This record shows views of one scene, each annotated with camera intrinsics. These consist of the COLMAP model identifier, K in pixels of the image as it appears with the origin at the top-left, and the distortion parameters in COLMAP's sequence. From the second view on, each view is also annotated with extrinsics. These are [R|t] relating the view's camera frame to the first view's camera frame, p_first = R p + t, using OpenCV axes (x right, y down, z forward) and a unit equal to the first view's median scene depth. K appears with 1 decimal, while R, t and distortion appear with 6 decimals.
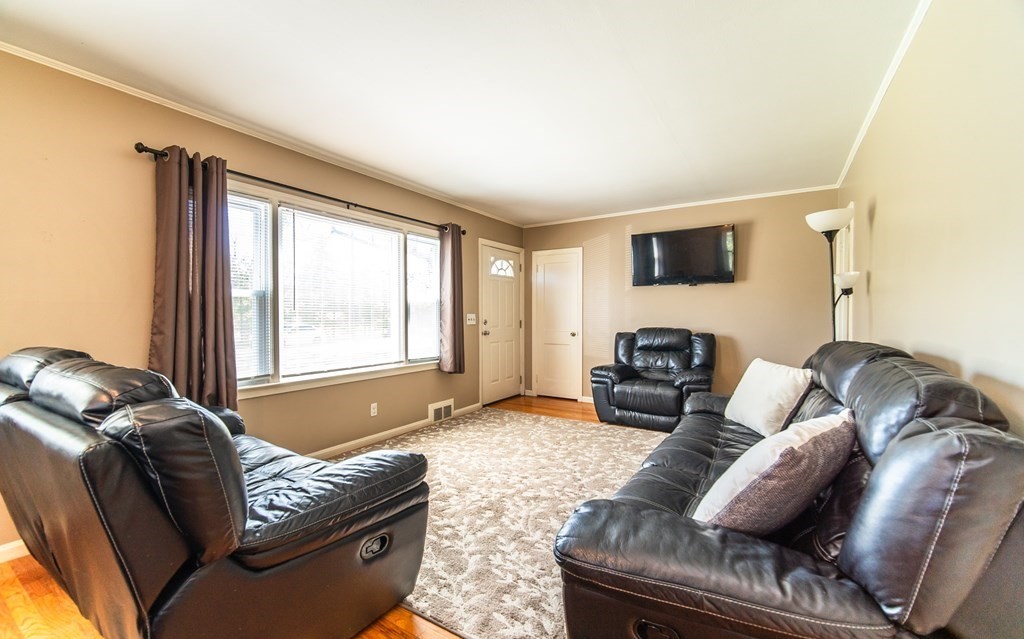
lens RADIAL K [[407.9, 0, 502.9], [0, 407.9, 317.2], [0, 0, 1]] dist [-0.004297, -0.000403]
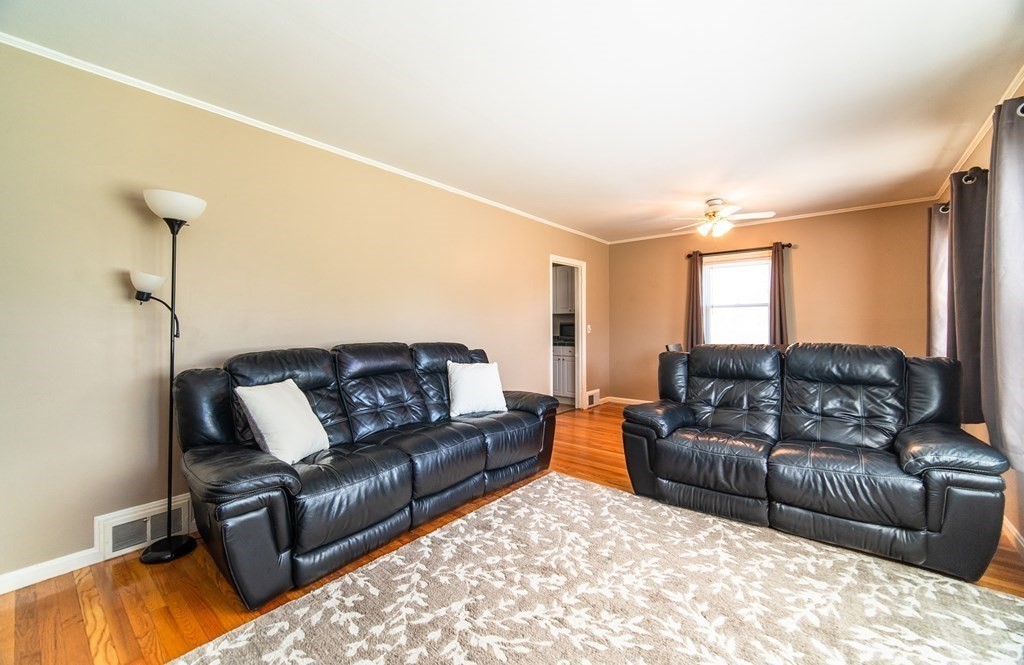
lens RADIAL K [[411.0, 0, 513.8], [0, 411.0, 327.3], [0, 0, 1]] dist [0.000162, -0.000300]
pose [[-0.995083, 0.003386, 0.098985, 0.050950], [0.004942, 0.999868, 0.015475, -0.015648], [-0.098920, 0.015888, -0.994969, 1.340483]]
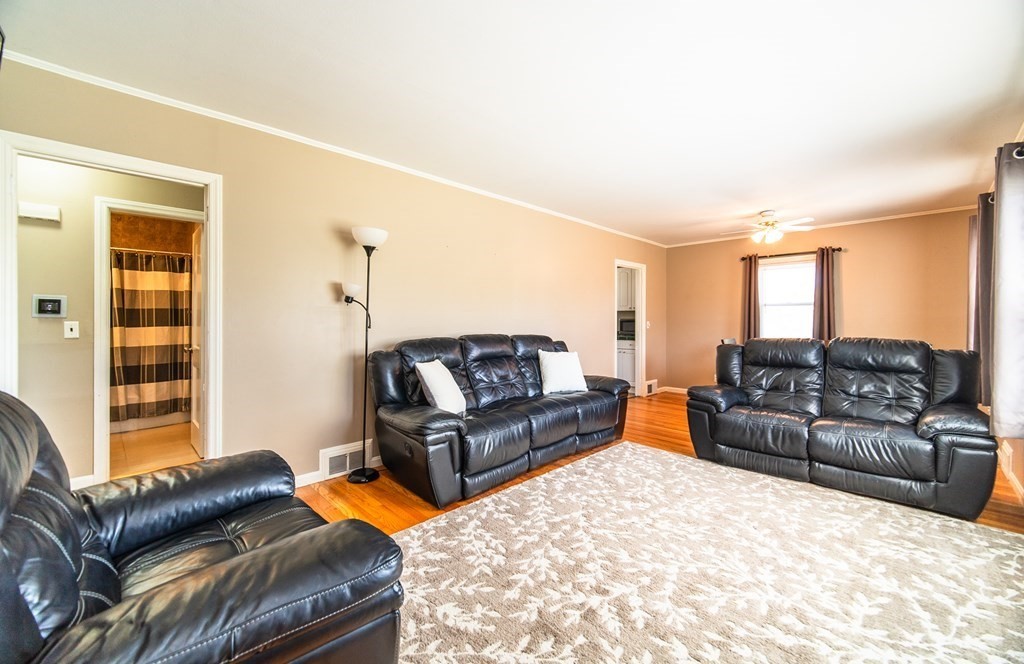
lens RADIAL K [[411.0, 0, 517.5], [0, 411.0, 321.7], [0, 0, 1]] dist [0.000162, -0.000300]
pose [[-0.981091, -0.002279, 0.193532, 0.133727], [0.000186, 0.999919, 0.012716, -0.018616], [-0.193545, 0.012512, -0.981012, 1.587372]]
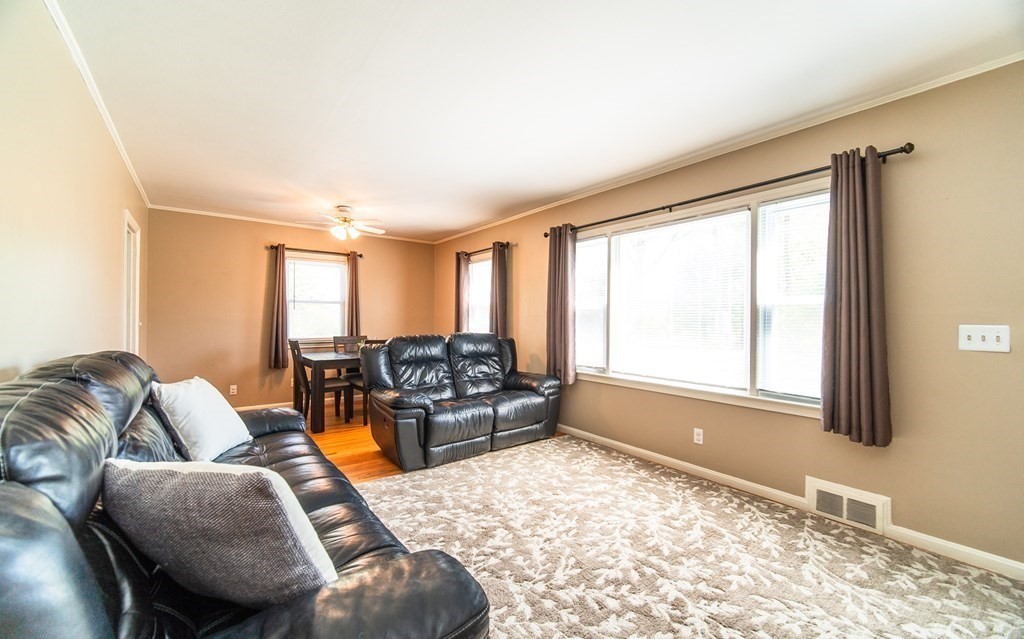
lens RADIAL K [[407.9, 0, 509.4], [0, 407.9, 318.6], [0, 0, 1]] dist [-0.004297, -0.000403]
pose [[-0.329423, -0.004207, -0.944173, 0.676606], [-0.014261, 0.999898, 0.000521, -0.012587], [0.944075, 0.013637, -0.329450, 1.009243]]
